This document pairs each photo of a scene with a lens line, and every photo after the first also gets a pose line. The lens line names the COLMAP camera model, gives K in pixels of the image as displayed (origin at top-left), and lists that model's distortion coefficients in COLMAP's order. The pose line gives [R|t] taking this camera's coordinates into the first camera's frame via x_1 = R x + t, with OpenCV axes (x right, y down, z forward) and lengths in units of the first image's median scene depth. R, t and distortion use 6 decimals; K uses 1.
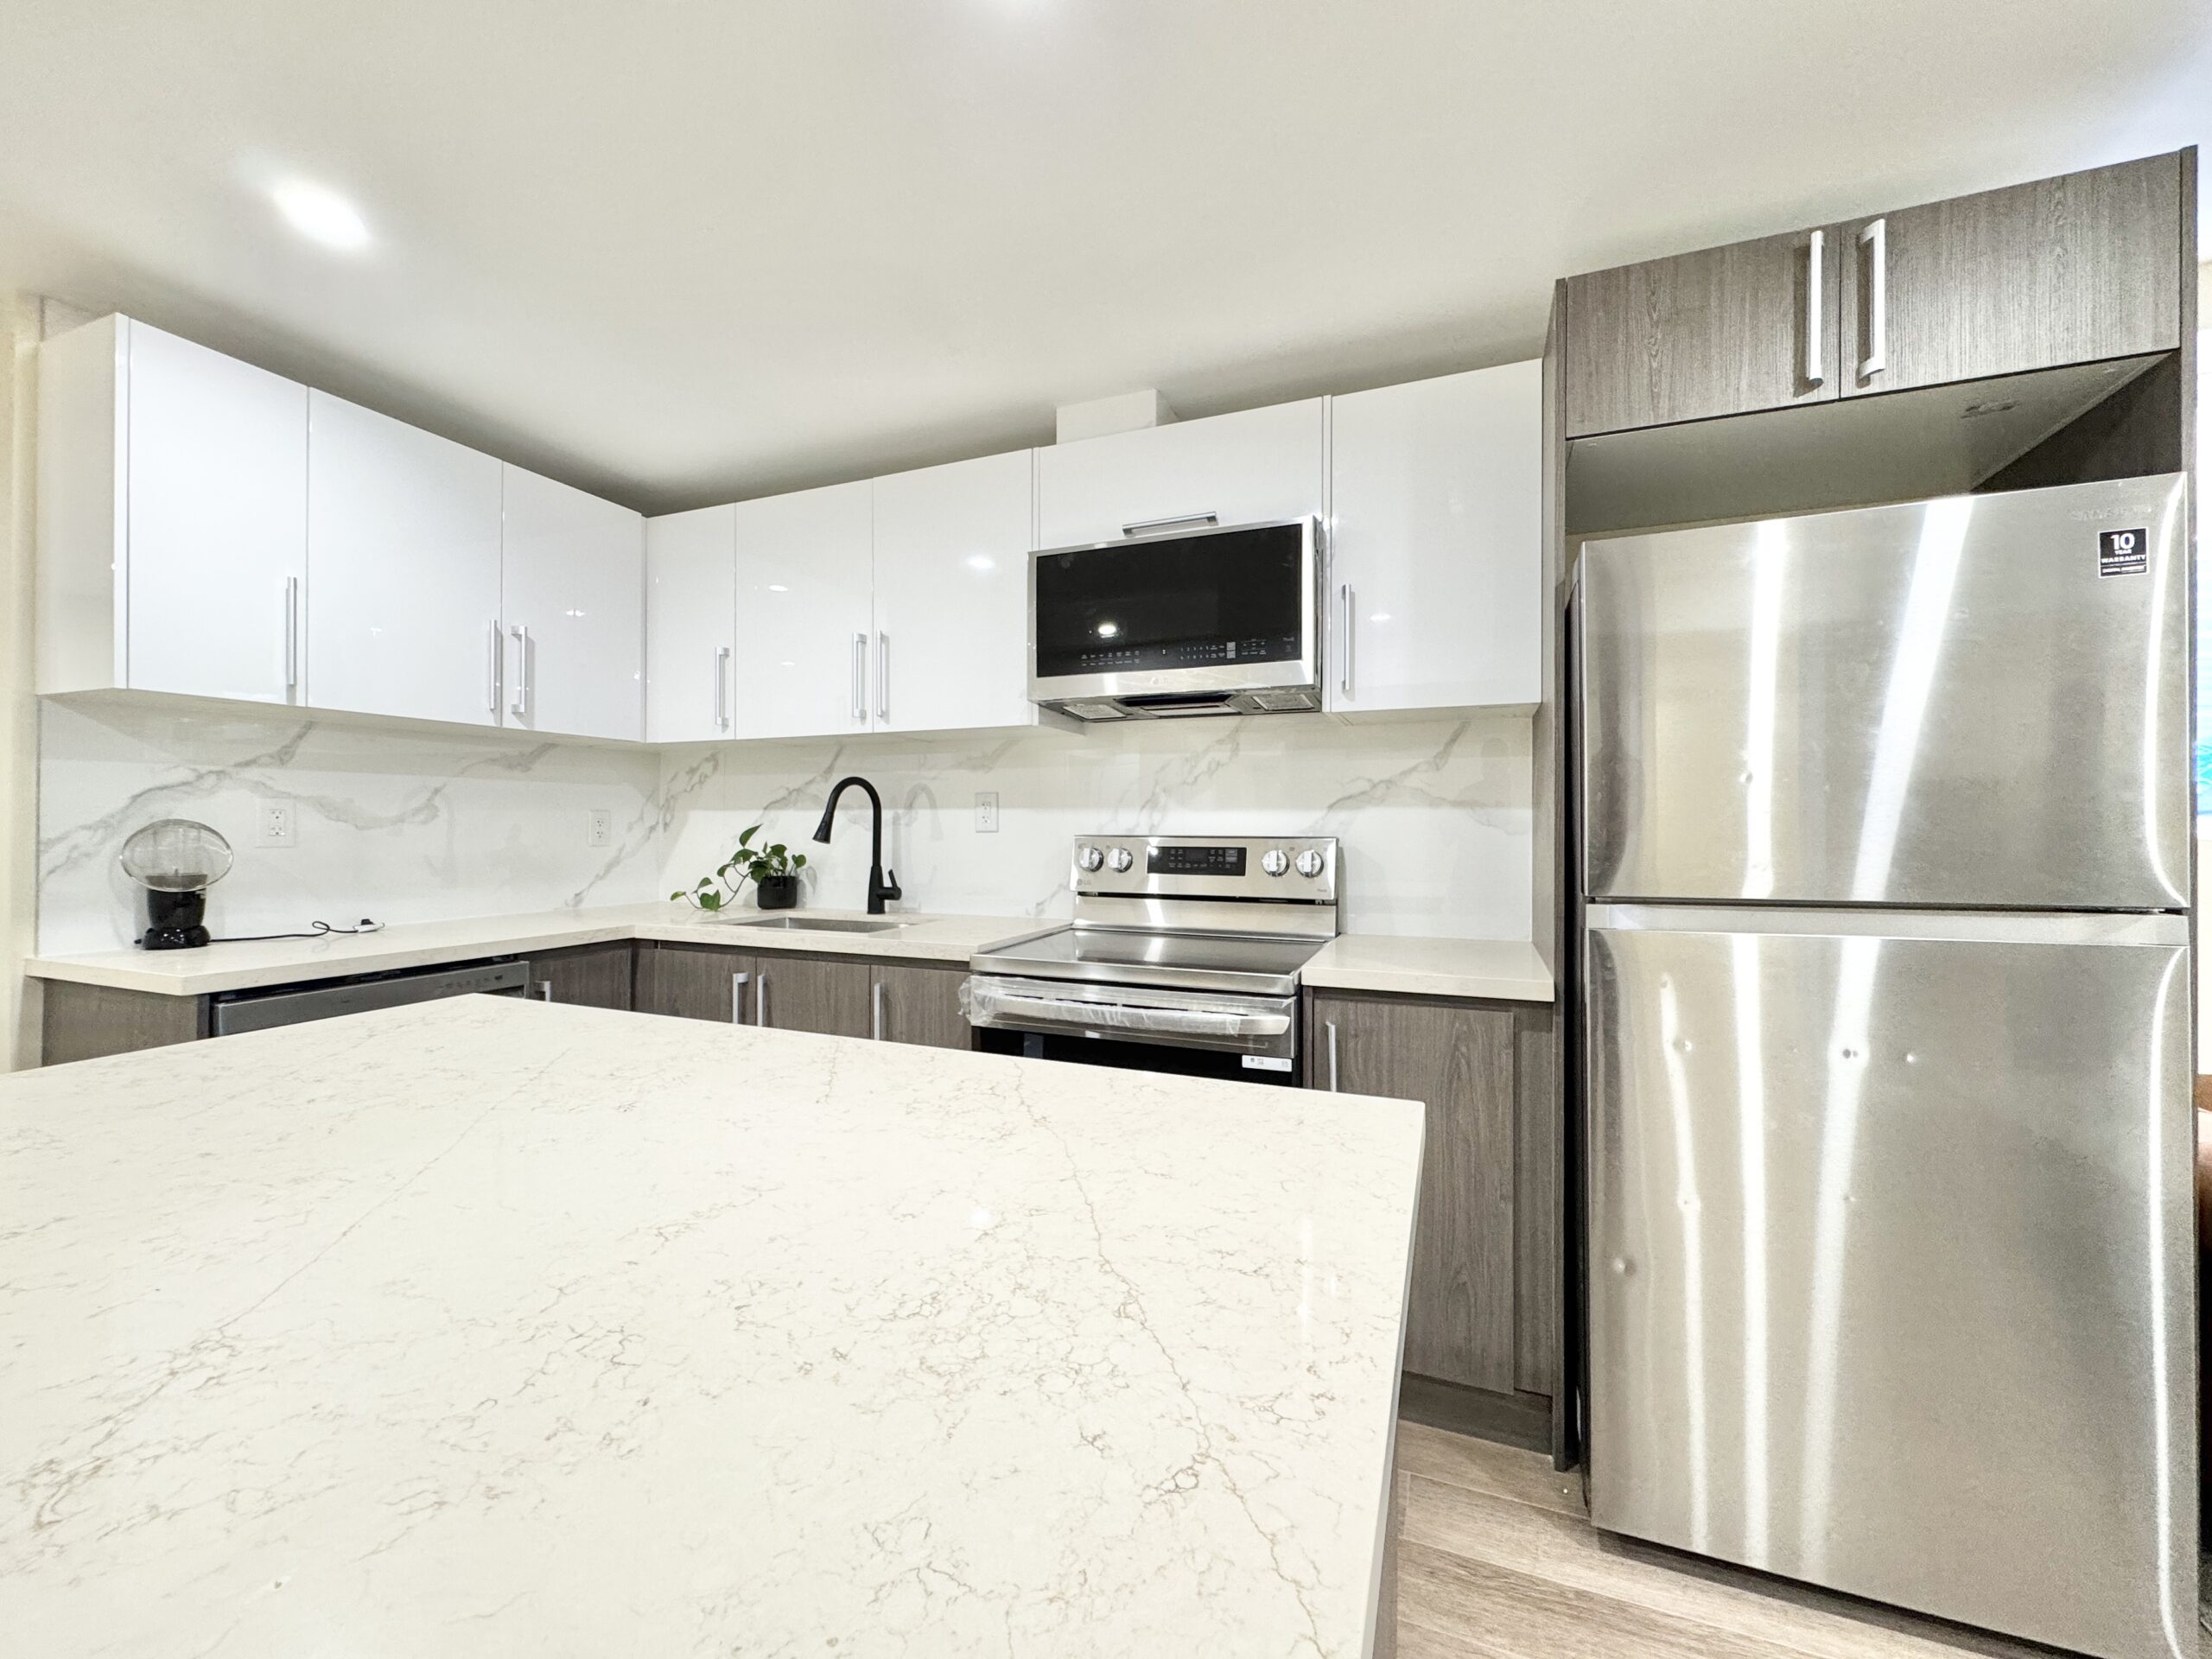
lens RADIAL K [[880.9, 0, 1106.0], [0, 880.9, 829.5], [0, 0, 1]] dist [-0.007137, 0.000005]
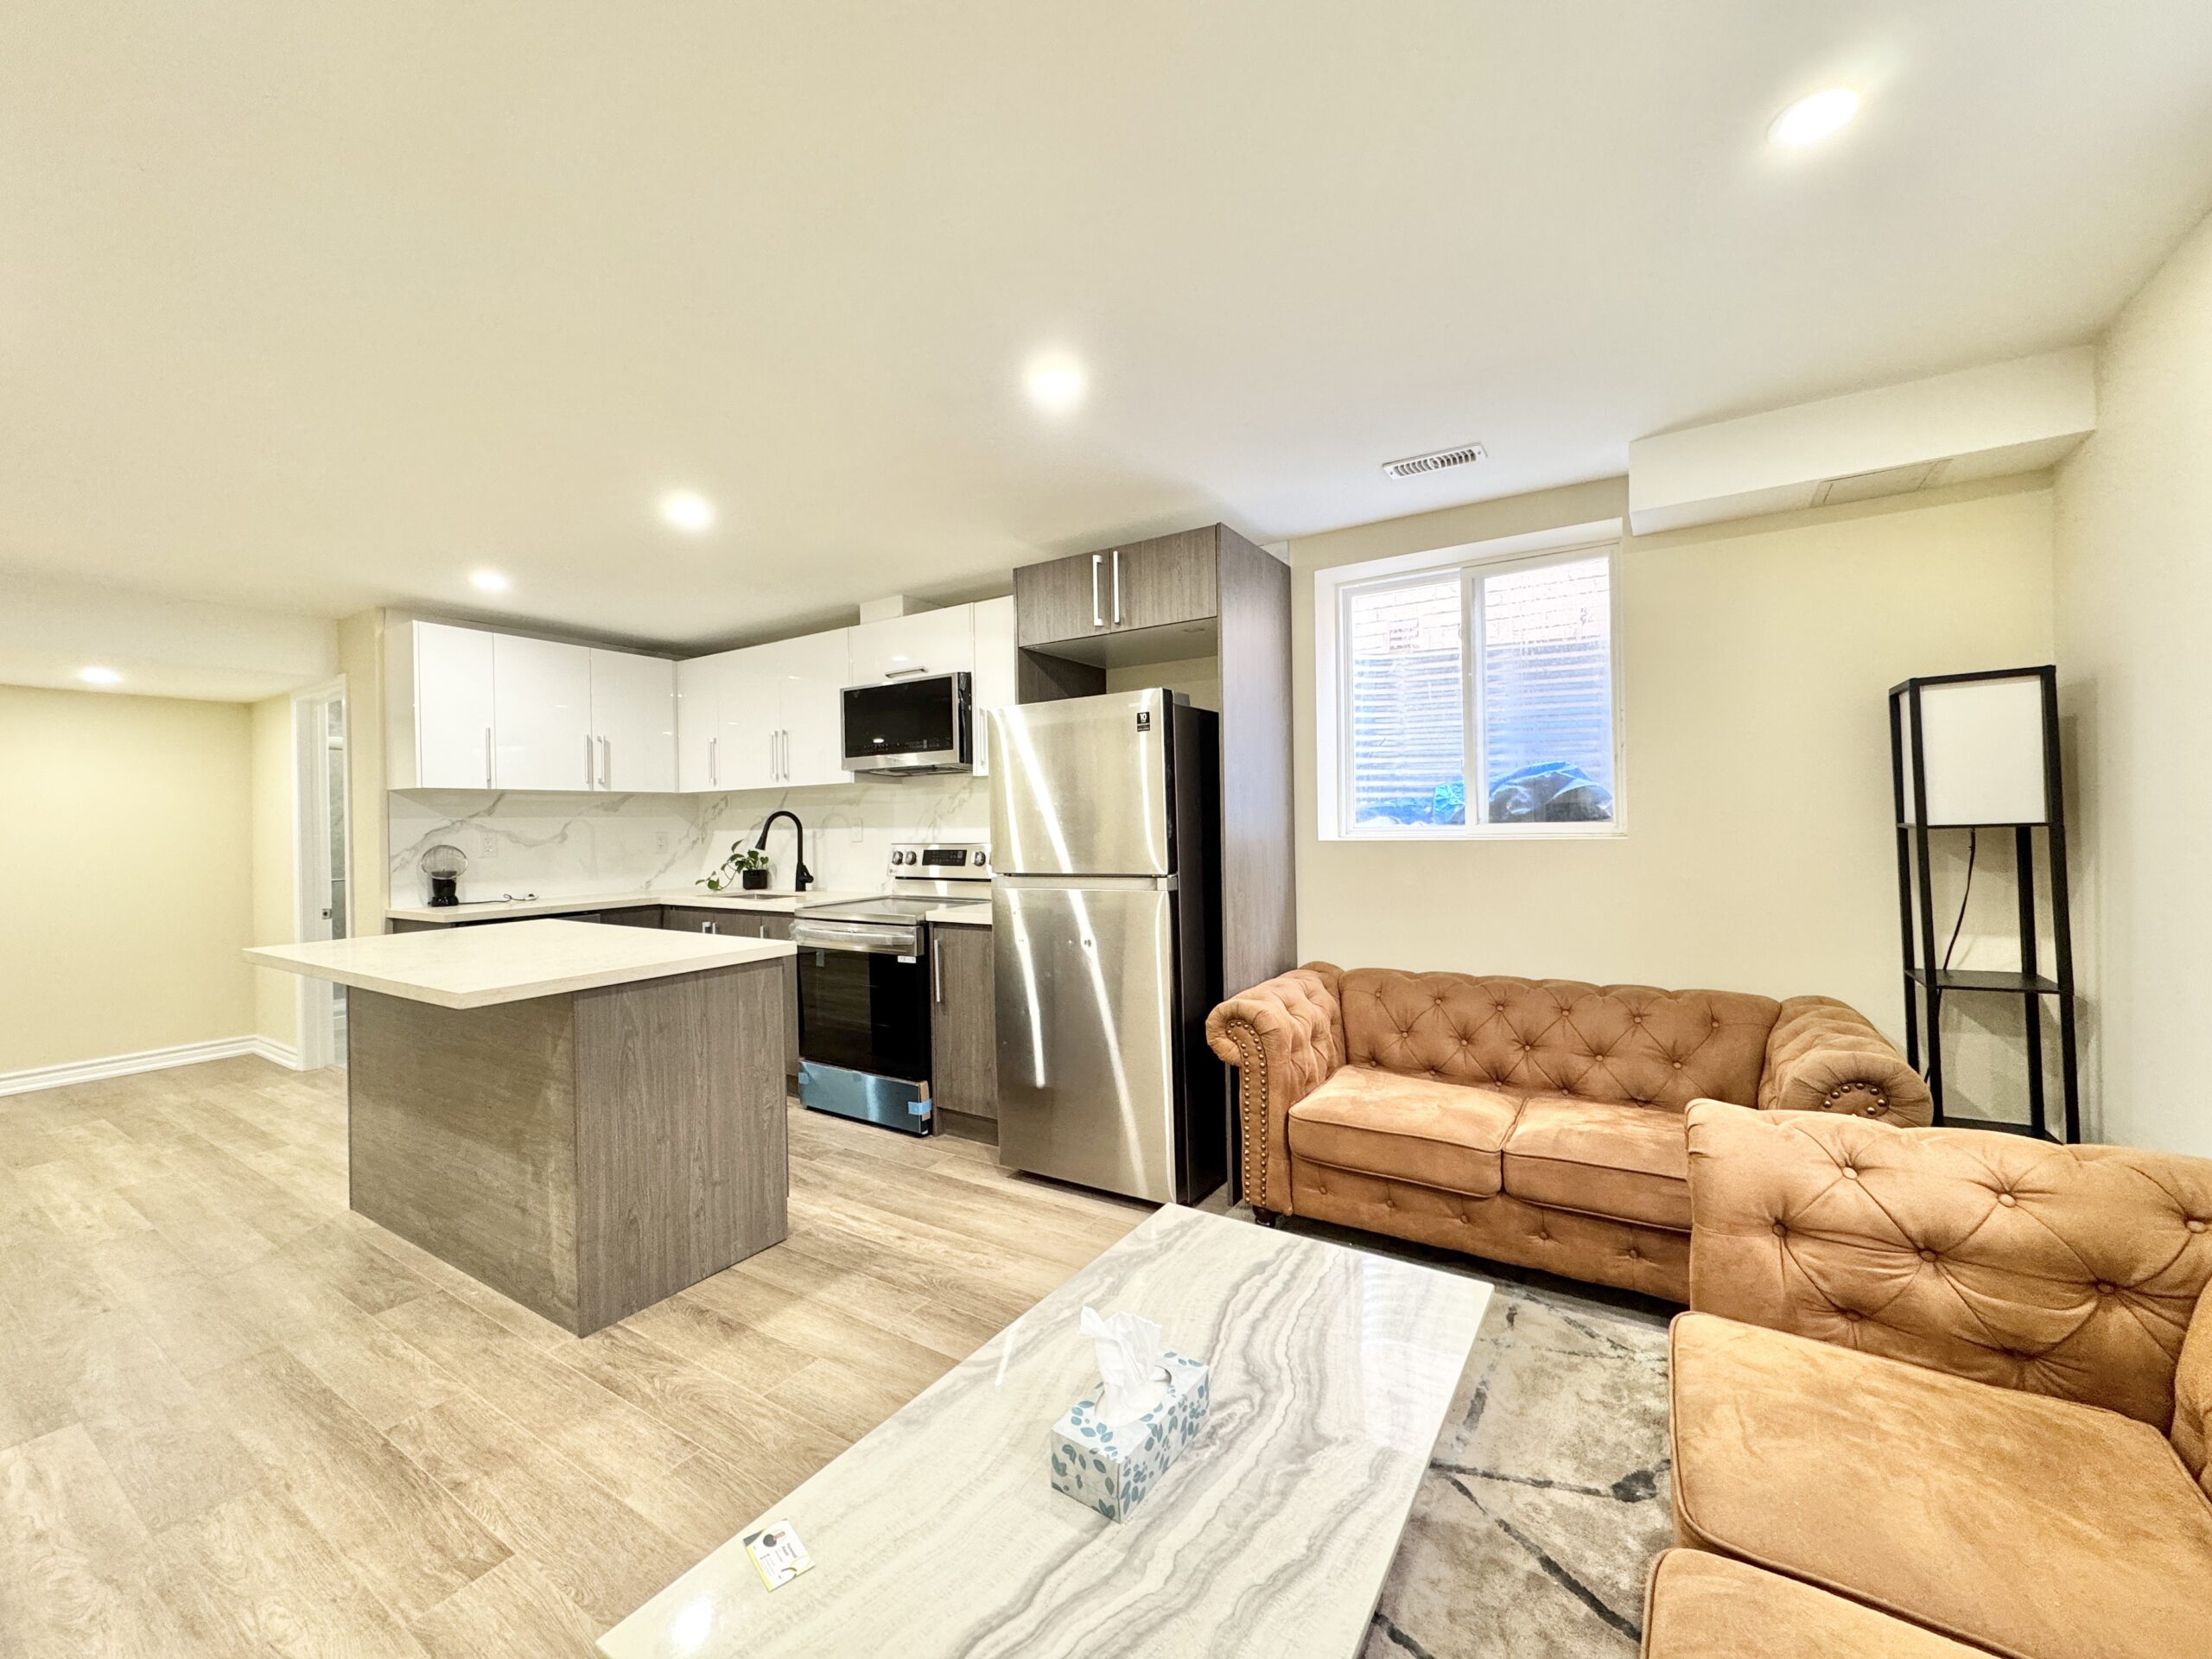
lens RADIAL K [[876.7, 0, 1106.0], [0, 876.7, 829.5], [0, 0, 1]] dist [-0.003139, -0.000193]
pose [[0.982877, -0.018659, -0.183316, 0.727476], [0.019856, 0.999792, 0.004694, -0.021784], [0.183190, -0.008254, 0.983043, -0.635207]]
